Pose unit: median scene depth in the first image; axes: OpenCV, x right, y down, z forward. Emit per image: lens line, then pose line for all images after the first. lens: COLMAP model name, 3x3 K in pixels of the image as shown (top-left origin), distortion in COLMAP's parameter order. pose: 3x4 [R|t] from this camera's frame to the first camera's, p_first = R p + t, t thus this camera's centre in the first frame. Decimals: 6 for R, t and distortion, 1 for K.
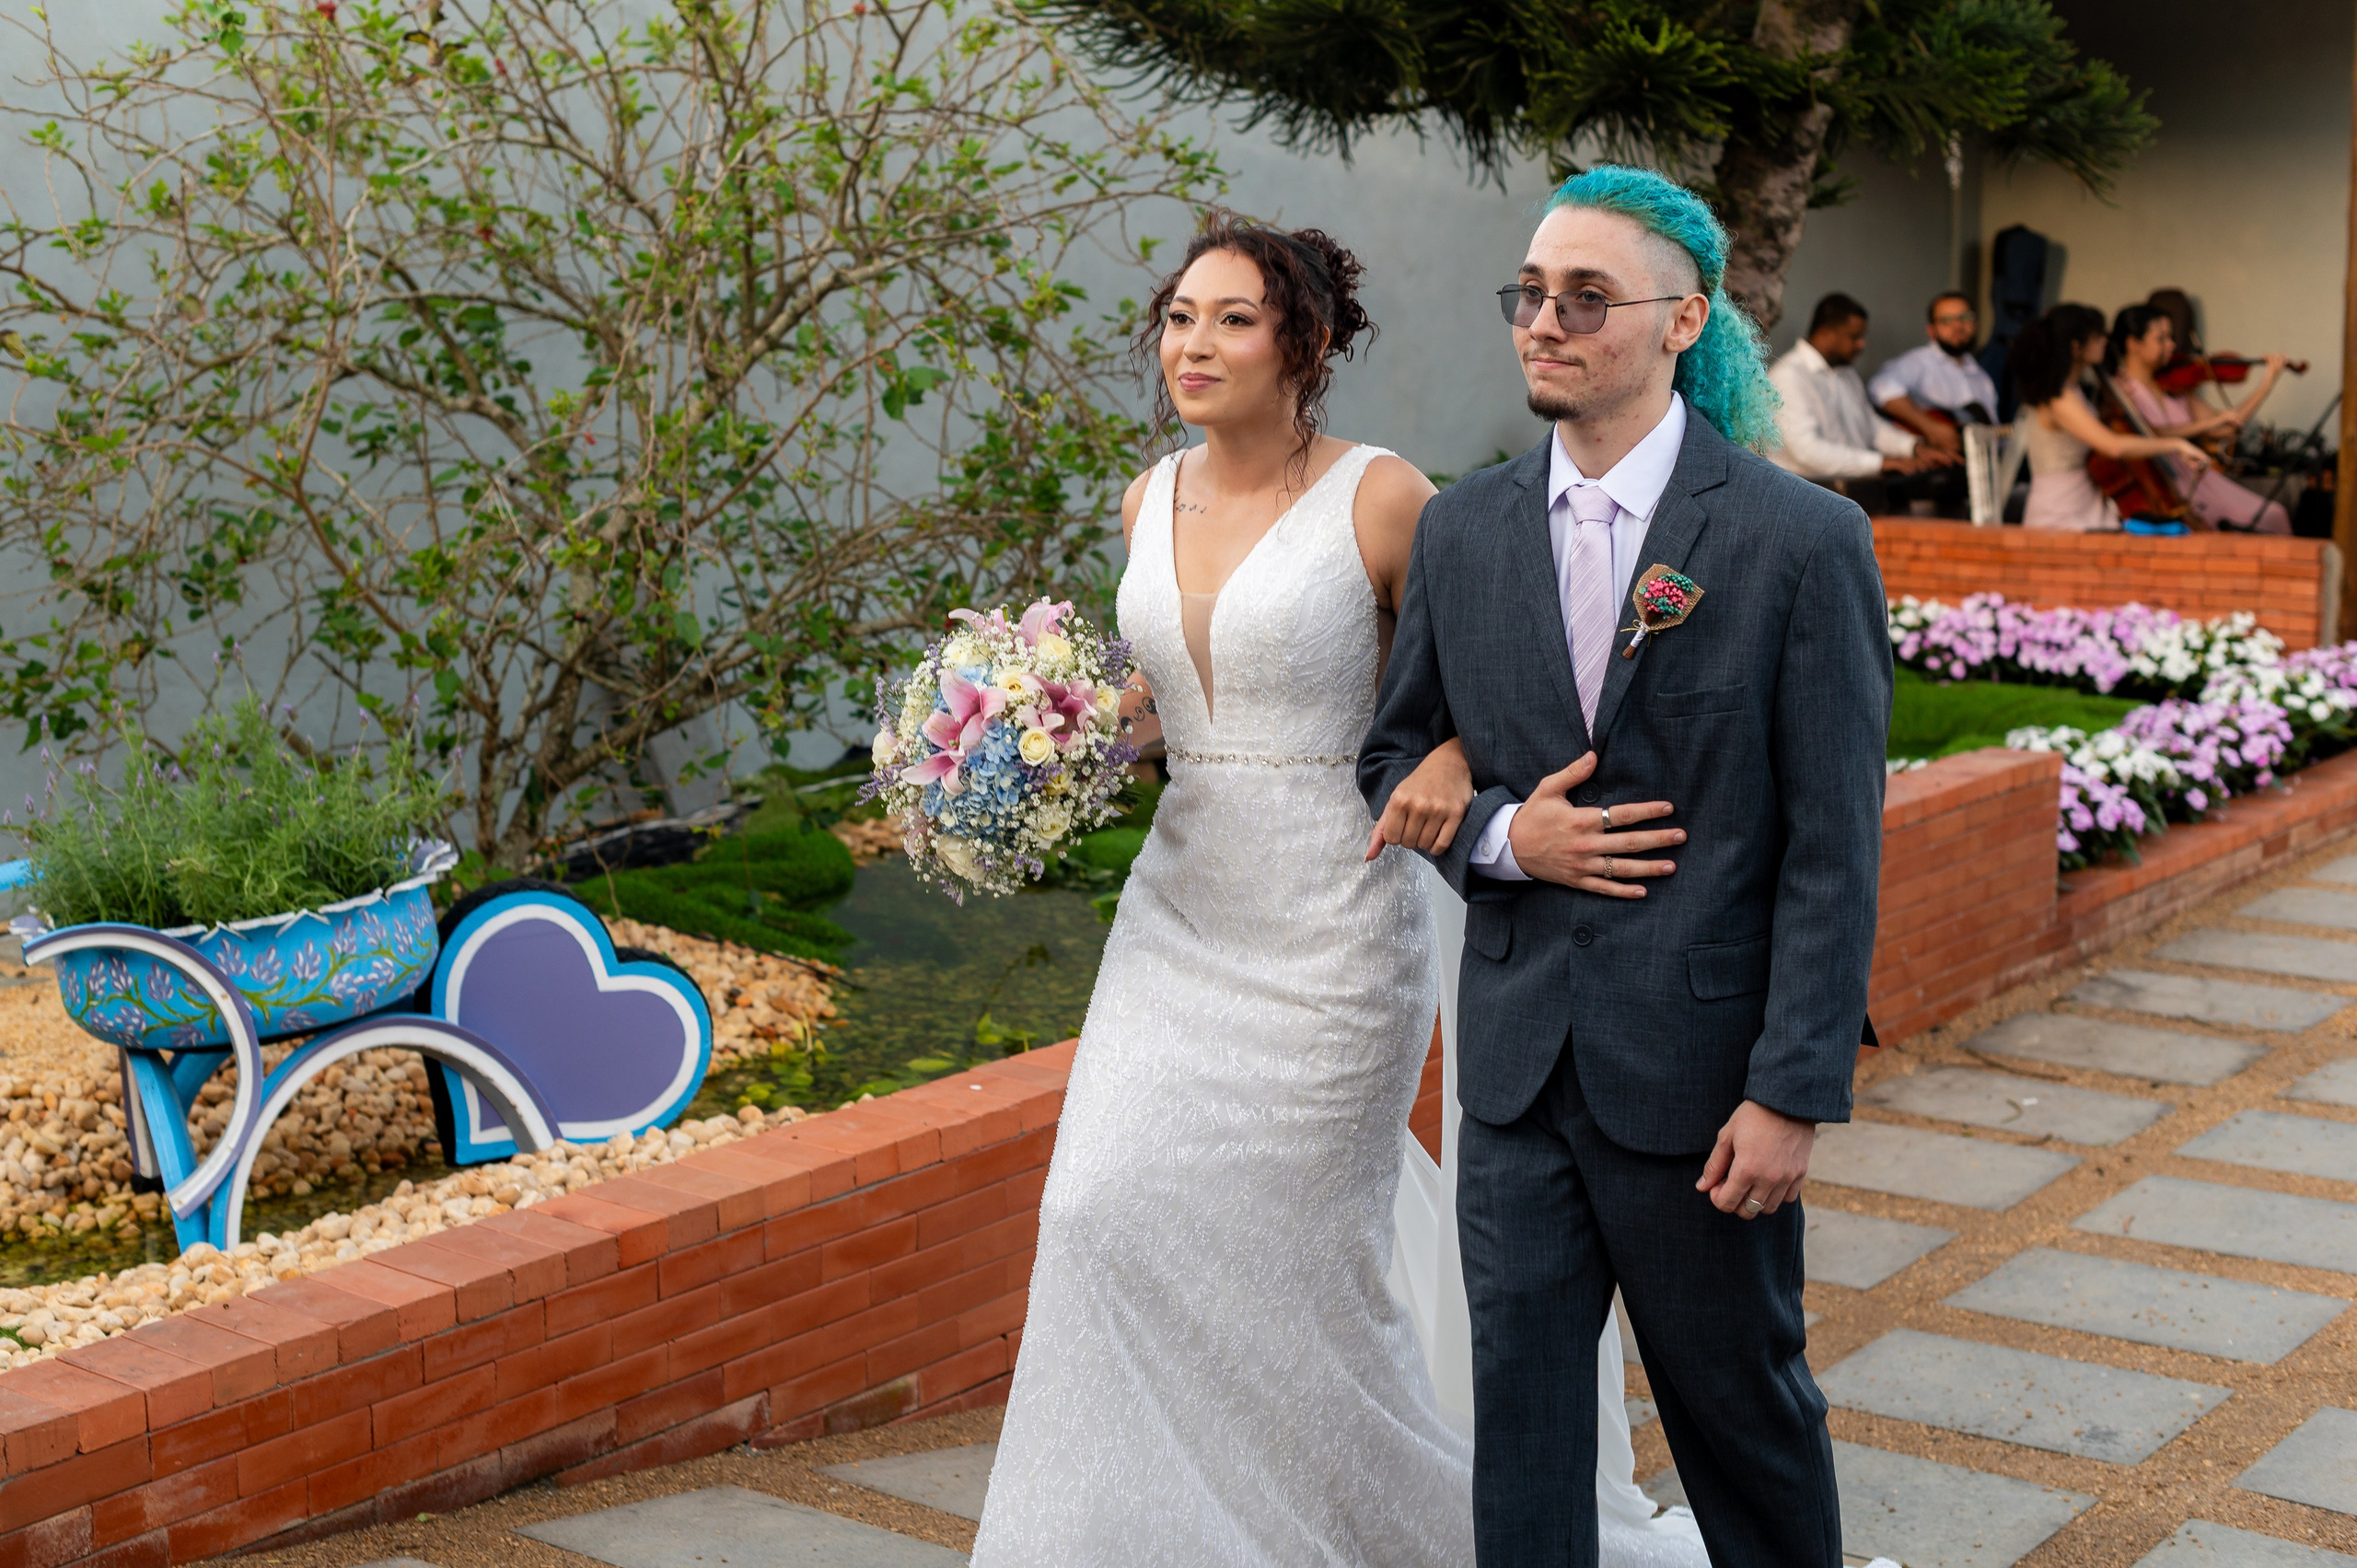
lens RADIAL K [[3357.8, 0, 1184.3], [0, 3357.8, 827.1], [0, 0, 1]] dist [0.032748, 0.000000]
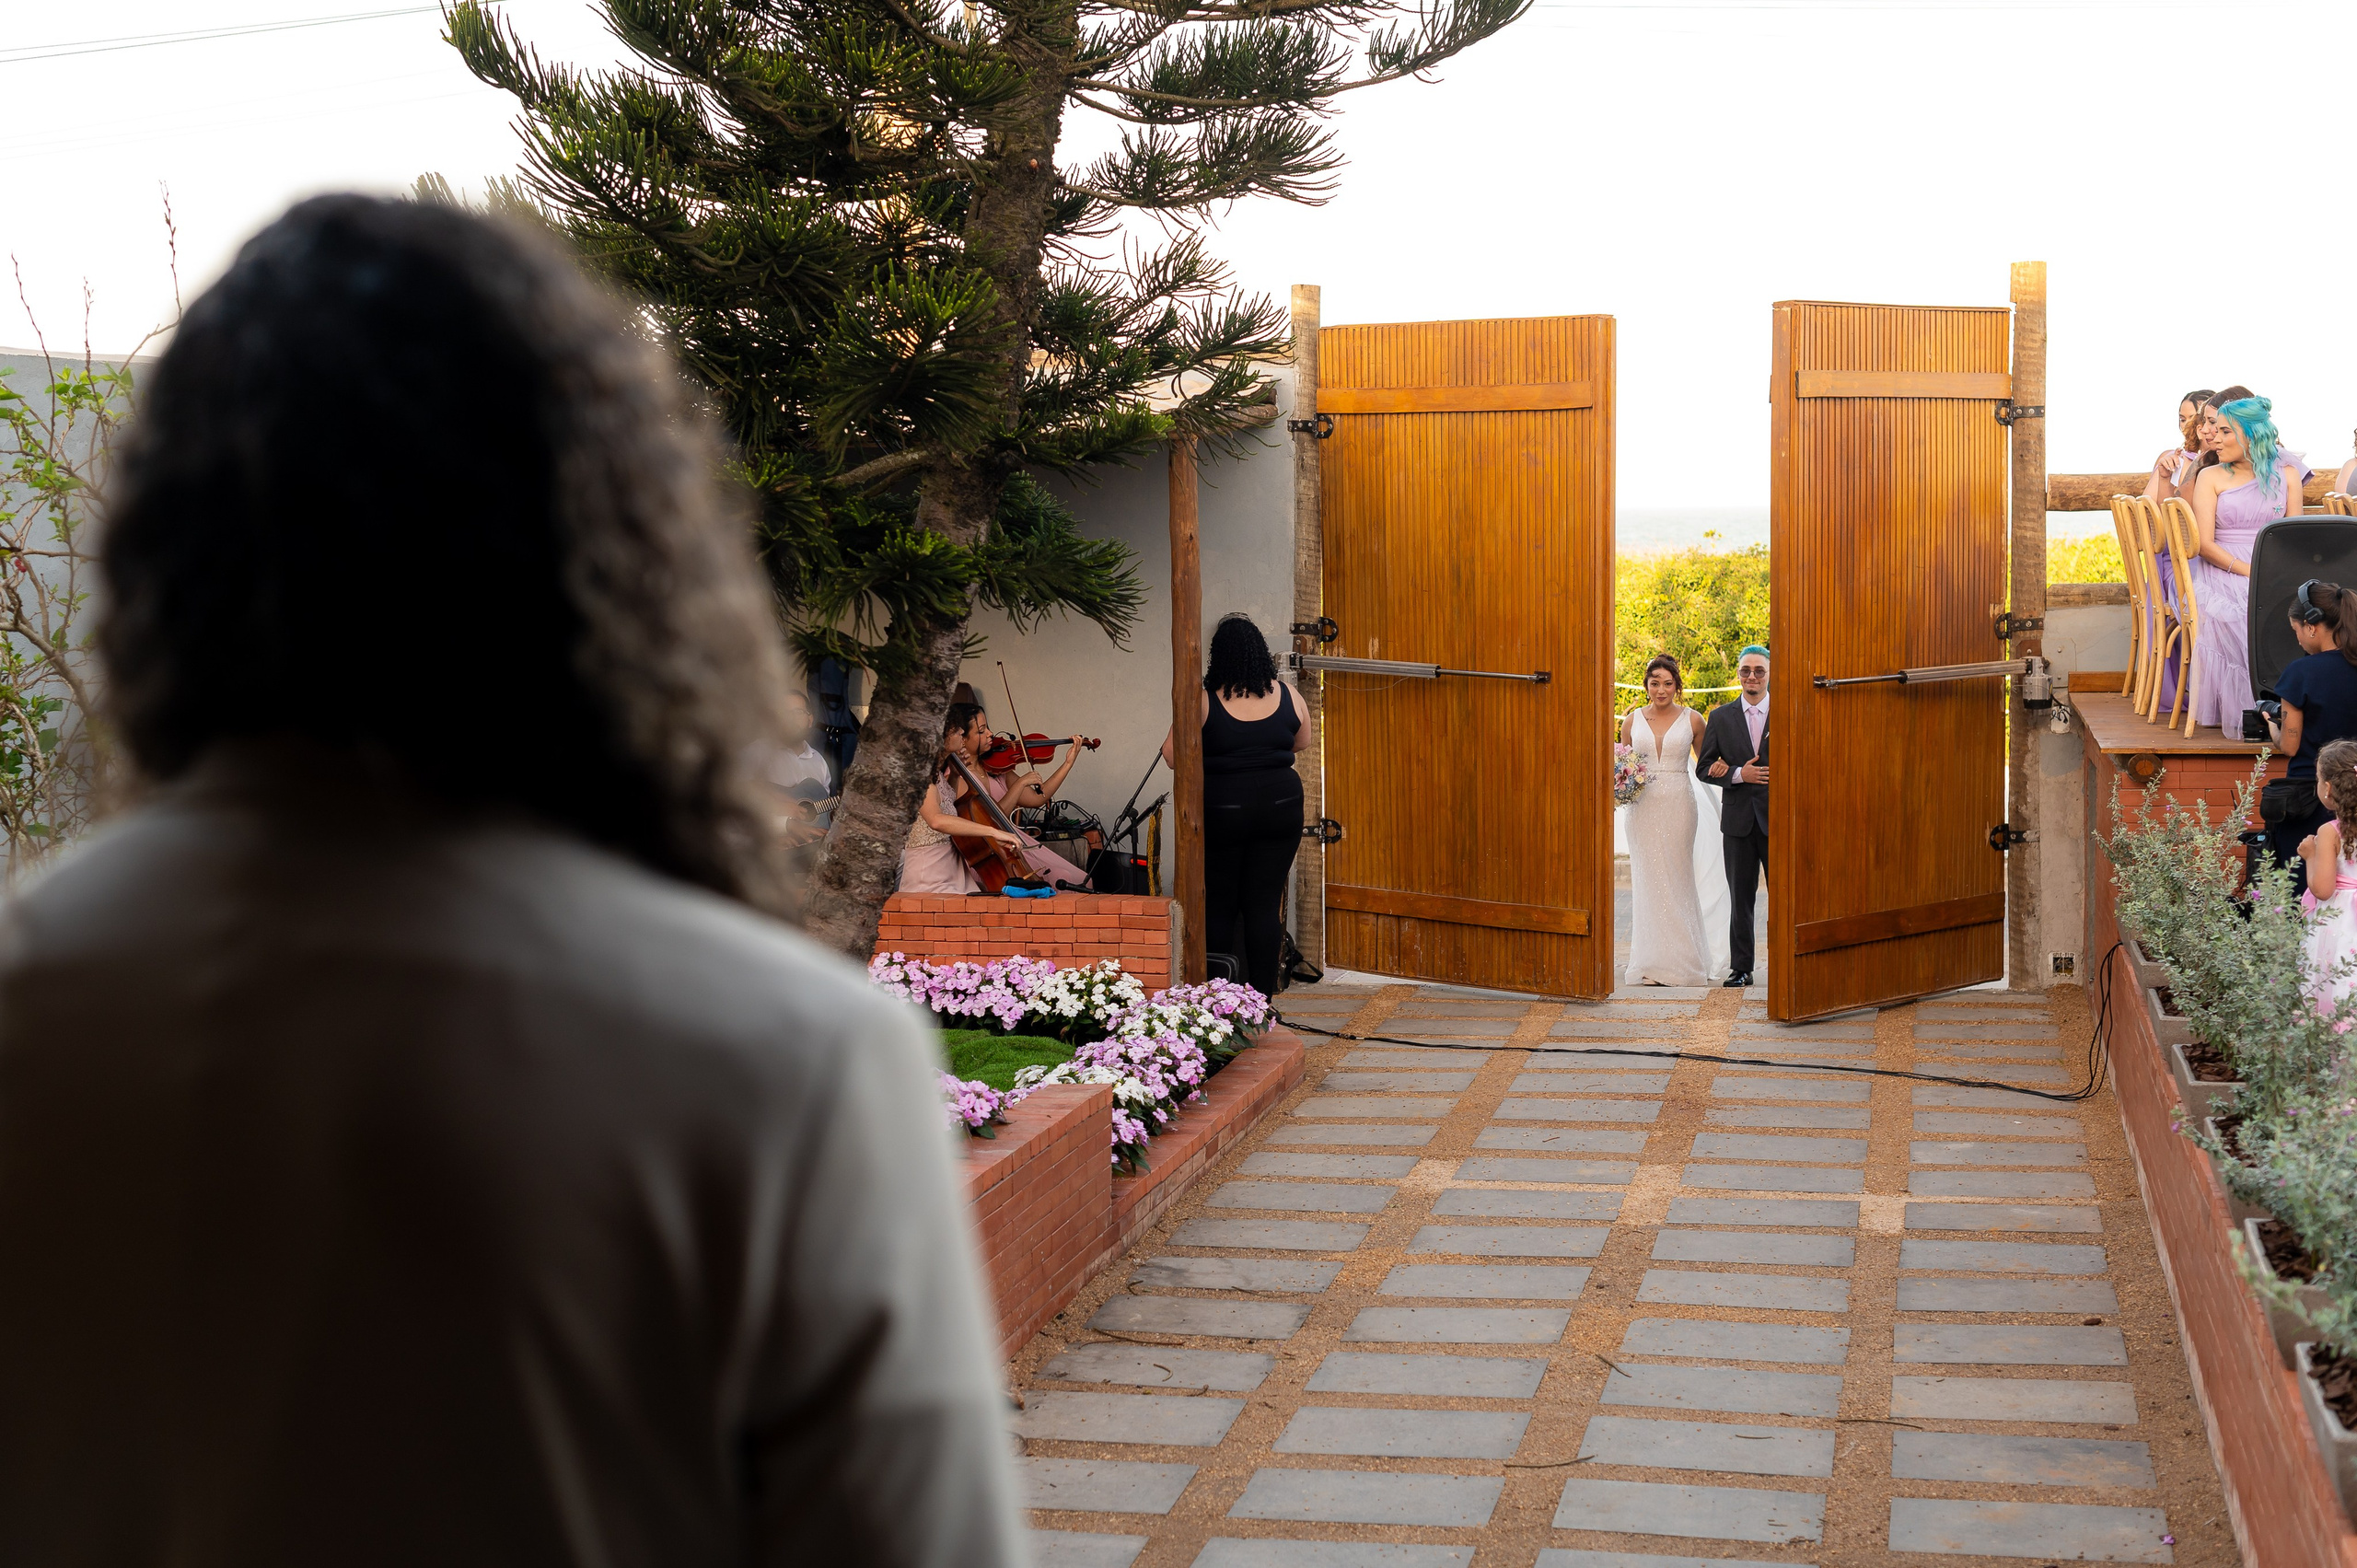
lens RADIAL K [[3357.8, 0, 1172.0], [0, 3357.8, 801.9], [0, 0, 1]] dist [0.032748, 0.000000]
pose [[0.900747, -0.025487, 0.433596, -0.215531], [0.072050, 0.993214, -0.091294, -0.009204], [-0.428327, 0.113473, 0.896471, -0.111822]]
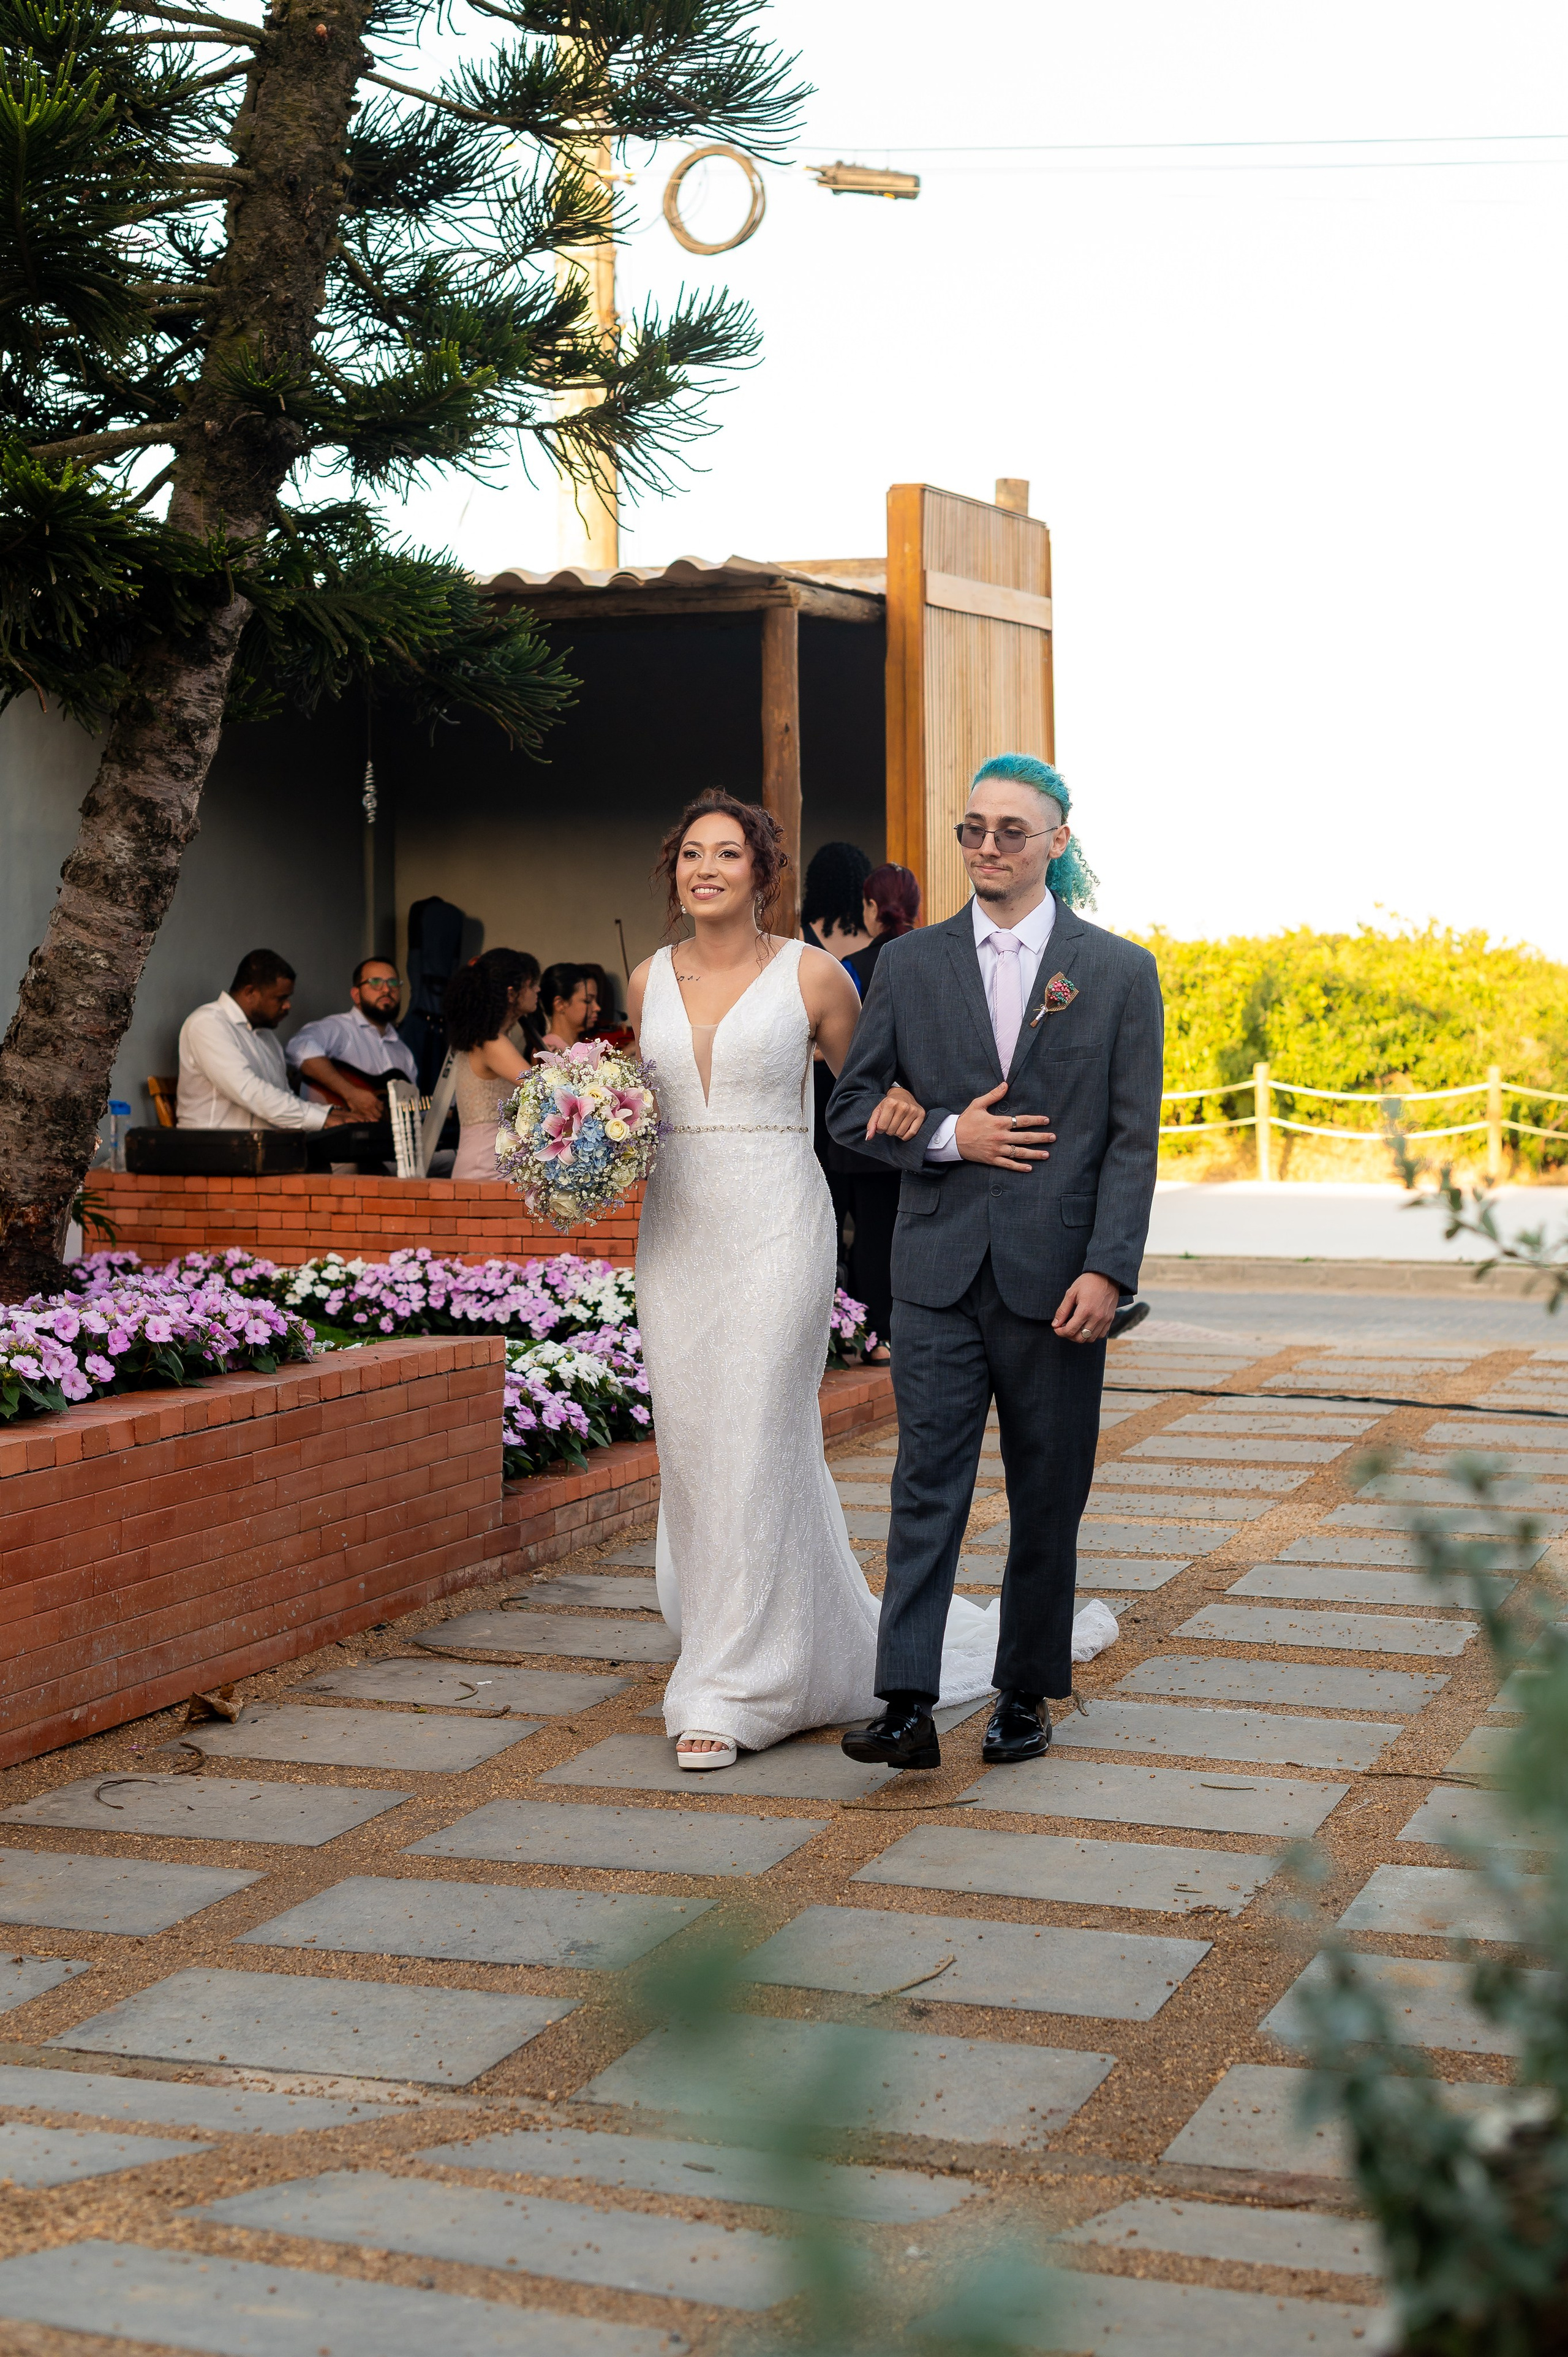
lens RADIAL K [[3593.0, 0, 792.0], [0, 3593.0, 1180.8], [0, 0, 1]] dist [-0.010766, 0.000000]
pose [[0.941826, 0.008535, 0.335992, 0.001300], [0.038164, 0.990496, -0.132138, 0.058978], [-0.333926, 0.137274, 0.932550, 0.034958]]
